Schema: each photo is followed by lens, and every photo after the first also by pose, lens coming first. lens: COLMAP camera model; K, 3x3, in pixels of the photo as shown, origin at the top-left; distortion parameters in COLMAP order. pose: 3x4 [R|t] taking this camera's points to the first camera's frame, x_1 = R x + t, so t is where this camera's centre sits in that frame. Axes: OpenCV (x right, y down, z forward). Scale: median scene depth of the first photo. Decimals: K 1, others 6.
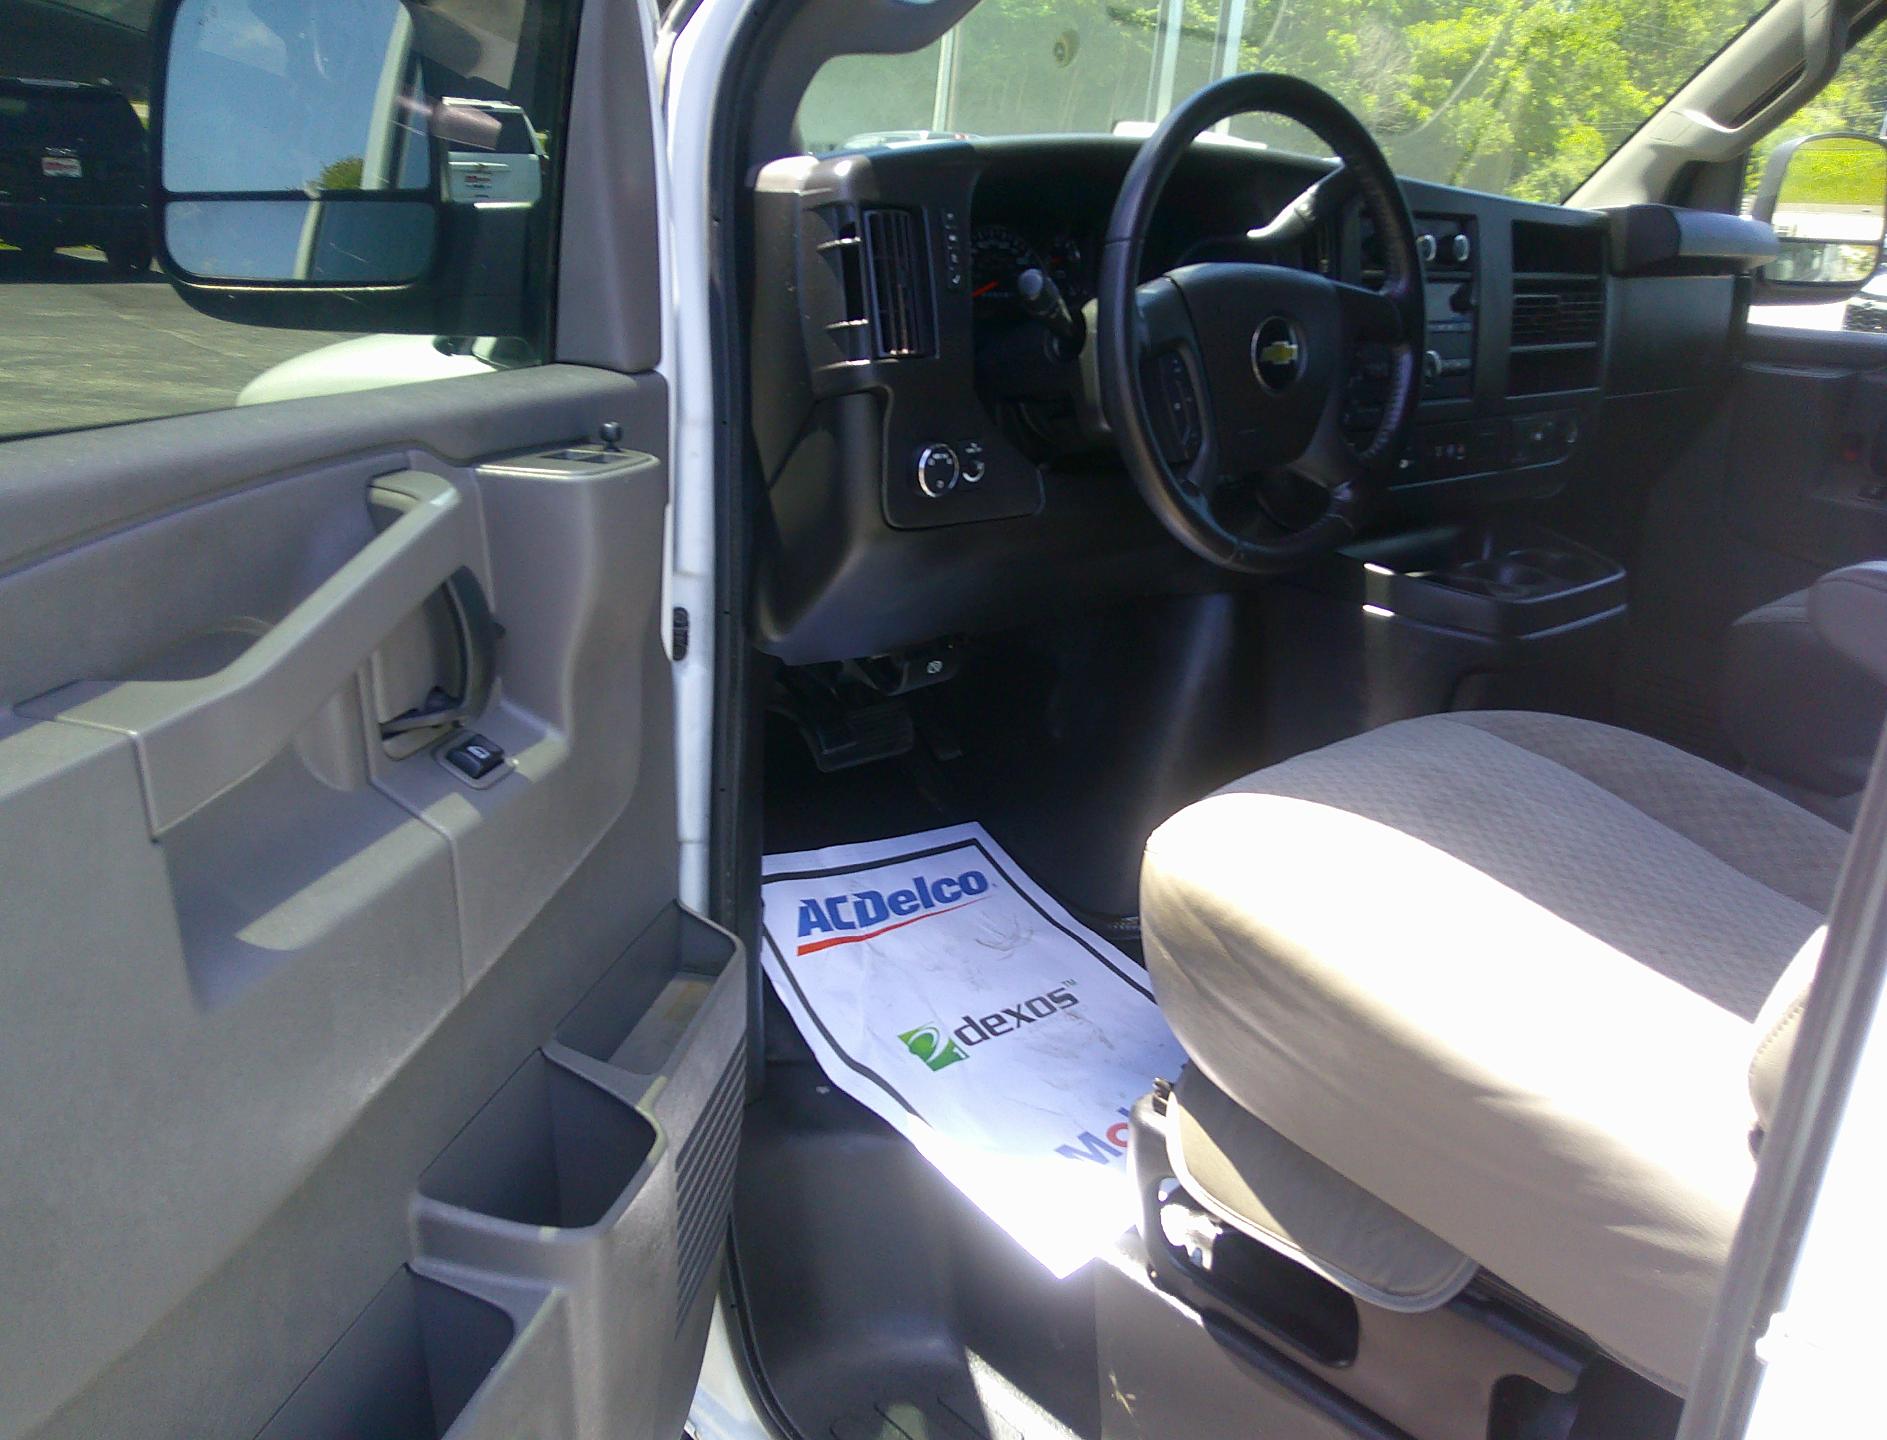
lens RADIAL K [[1604.5, 0, 950.8], [0, 1604.5, 721.6], [0, 0, 1]] dist [0.054802, -0.122817]
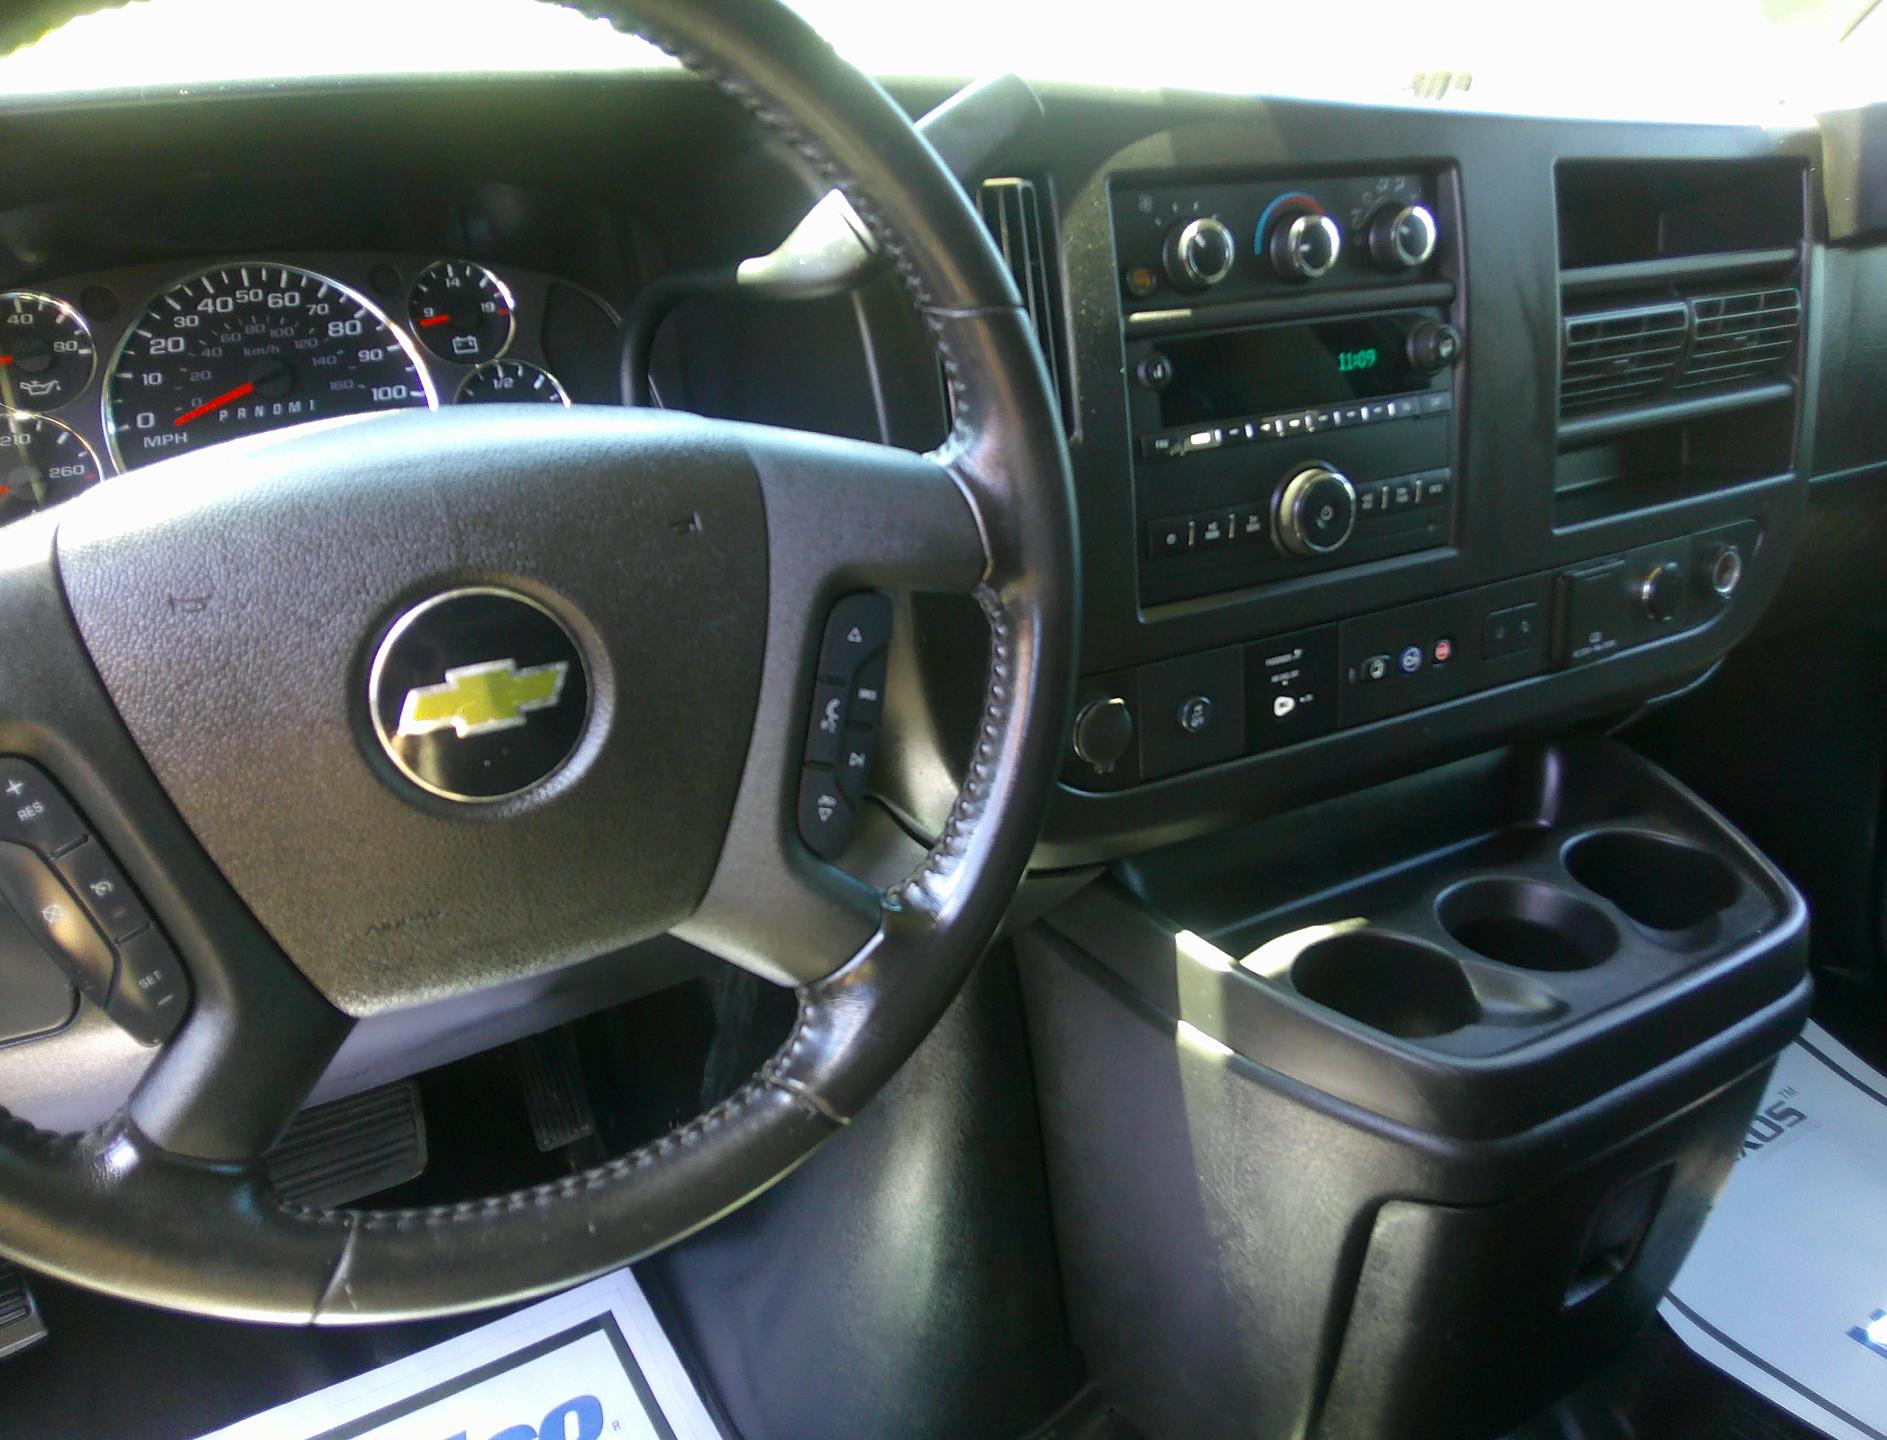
lens RADIAL K [[1604.5, 0, 950.8], [0, 1604.5, 721.6], [0, 0, 1]] dist [0.054802, -0.122817]
pose [[0.981635, 0.018247, -0.189893, 0.274399], [-0.004599, 0.997389, 0.072069, -0.187727], [0.190712, -0.069872, 0.979156, 0.517242]]
